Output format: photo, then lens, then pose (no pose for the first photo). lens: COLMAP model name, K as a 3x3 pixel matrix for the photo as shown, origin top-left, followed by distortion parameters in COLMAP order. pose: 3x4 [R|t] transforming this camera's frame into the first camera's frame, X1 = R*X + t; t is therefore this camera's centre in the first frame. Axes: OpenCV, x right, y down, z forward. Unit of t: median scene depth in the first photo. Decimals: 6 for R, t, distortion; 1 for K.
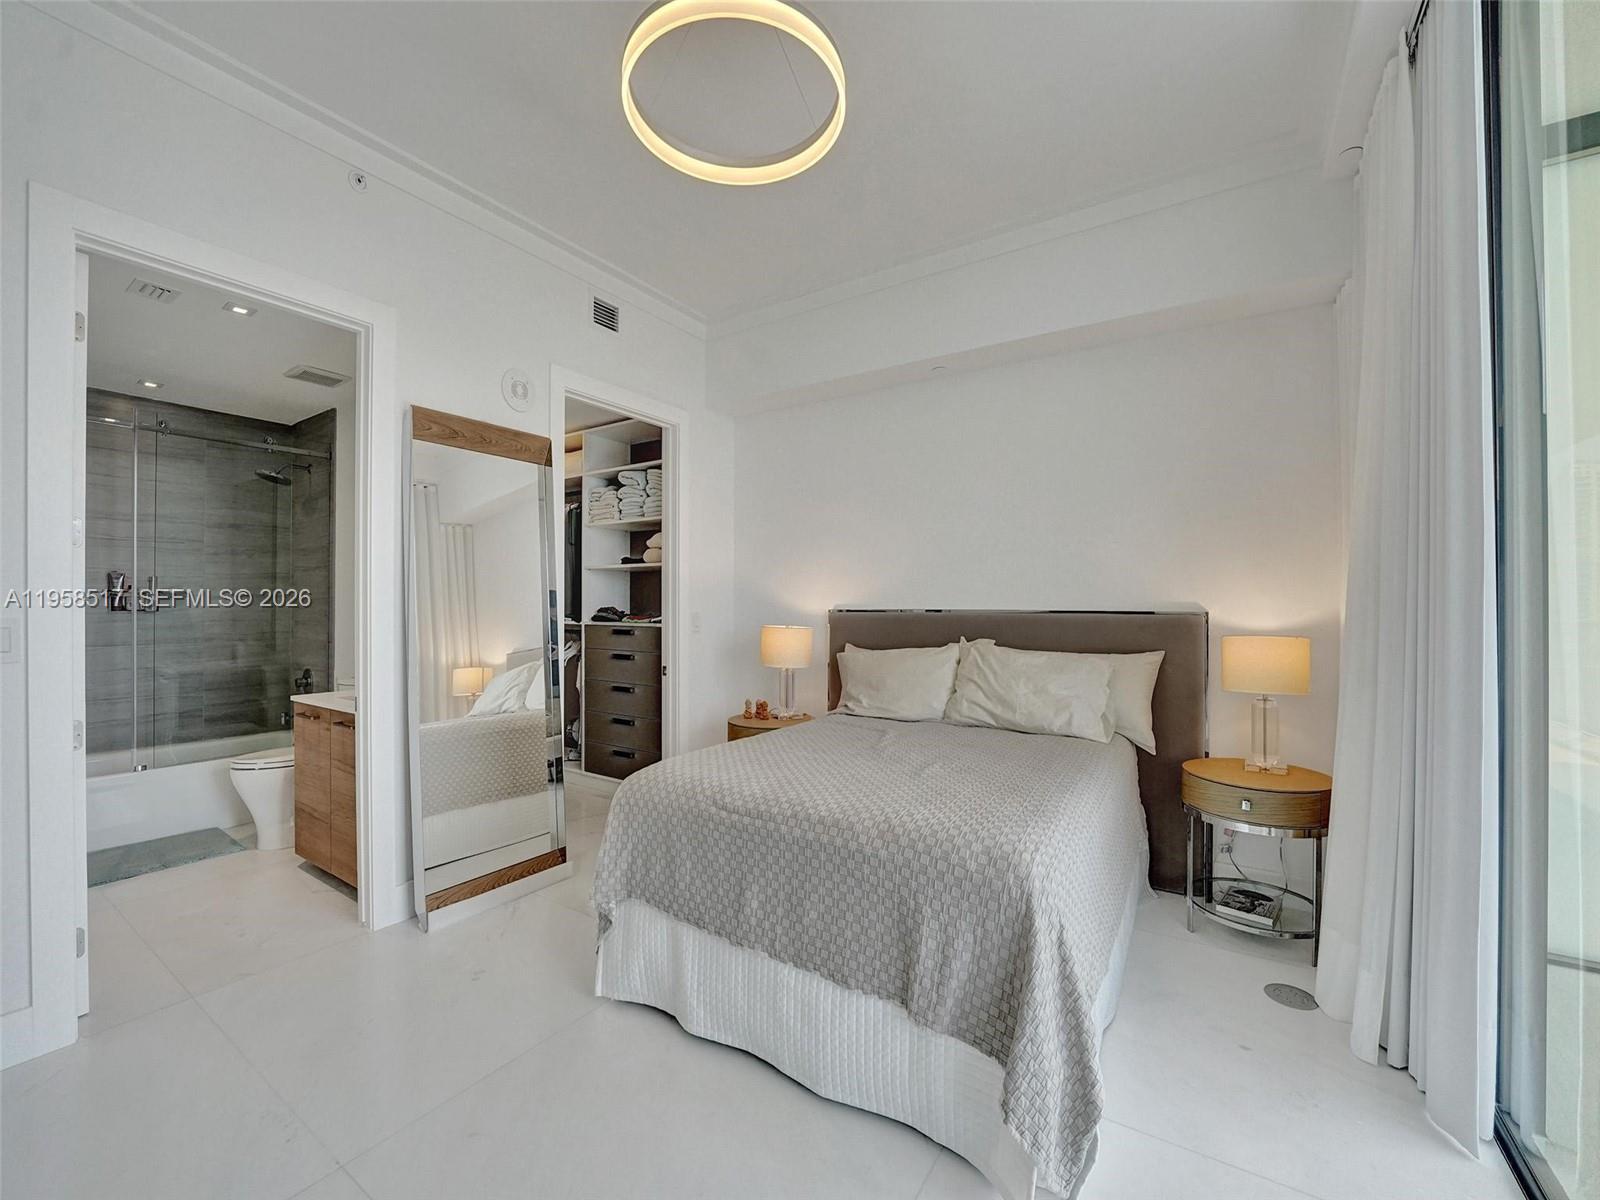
lens RADIAL K [[649.5, 0, 804.8], [0, 649.5, 604.3], [0, 0, 1]] dist [-0.032564, 0.004471]
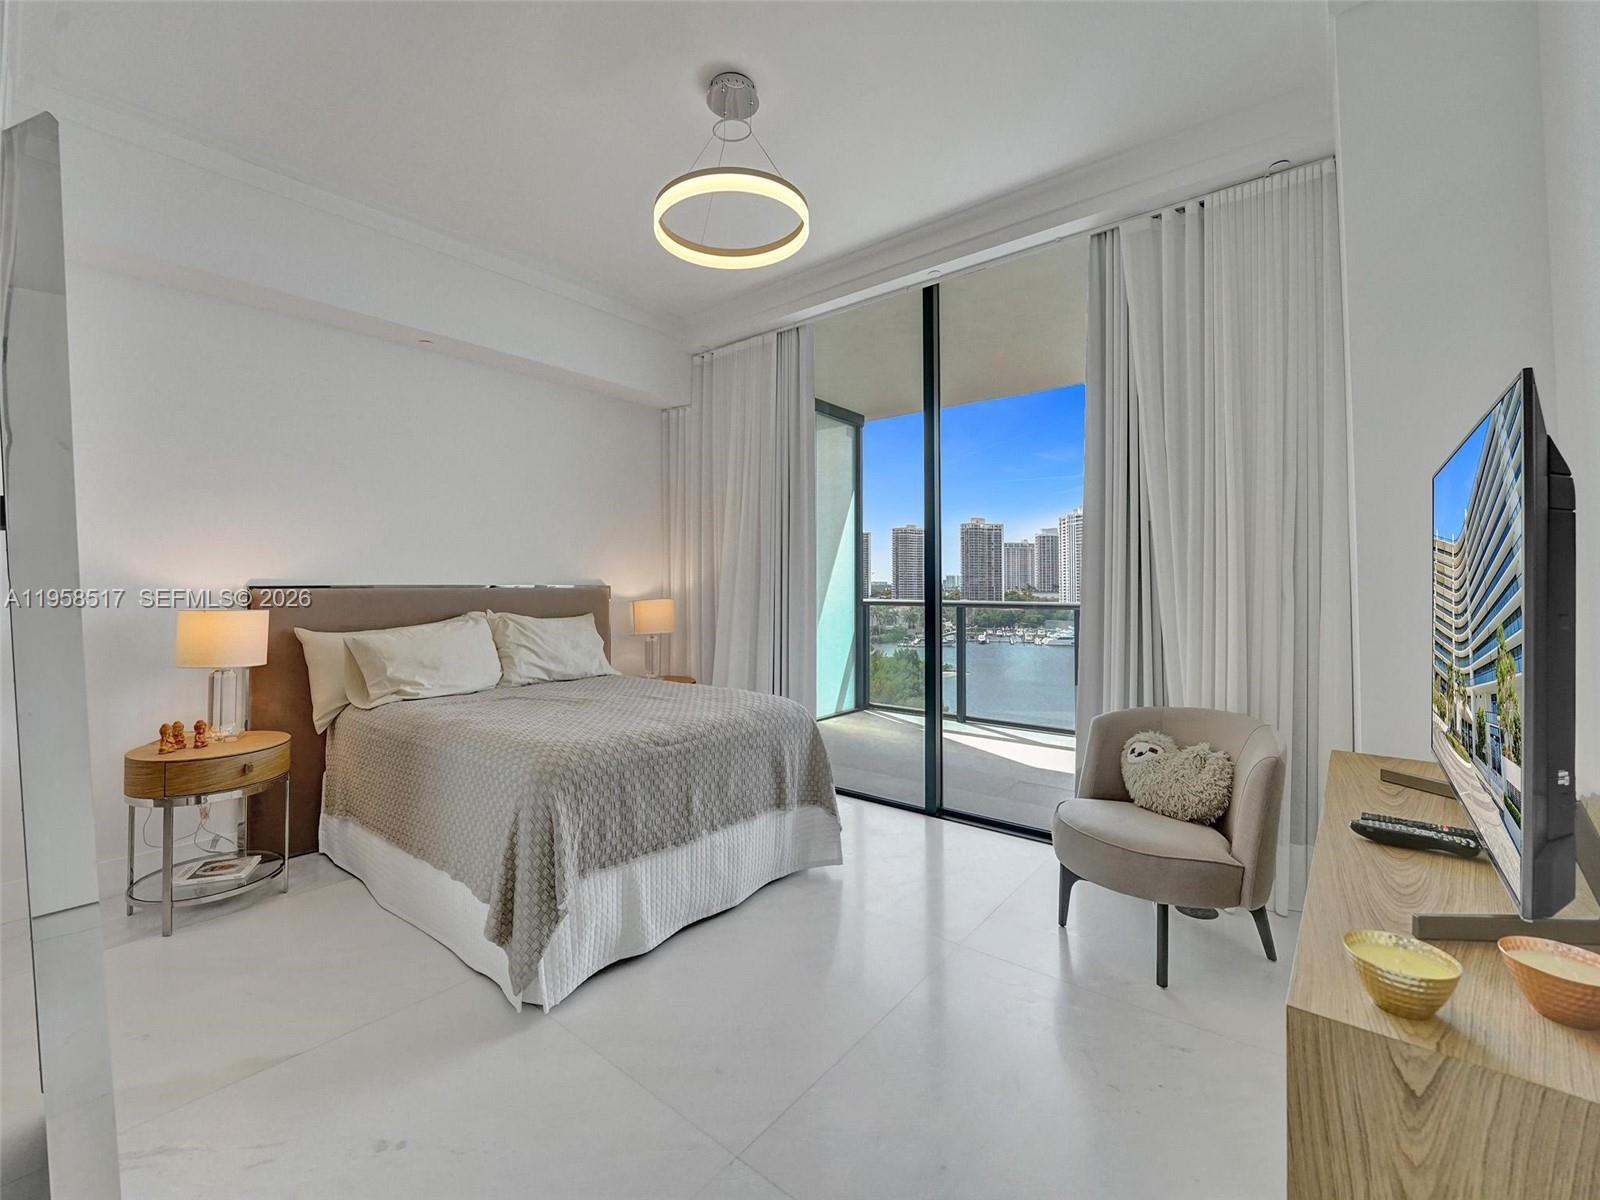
lens RADIAL K [[649.5, 0, 806.5], [0, 649.5, 592.1], [0, 0, 1]] dist [-0.032564, 0.004471]
pose [[0.103467, -0.013771, 0.994538, -0.845037], [-0.002046, 0.999899, 0.014058, 0.005827], [-0.994631, -0.003489, 0.103429, 0.392427]]
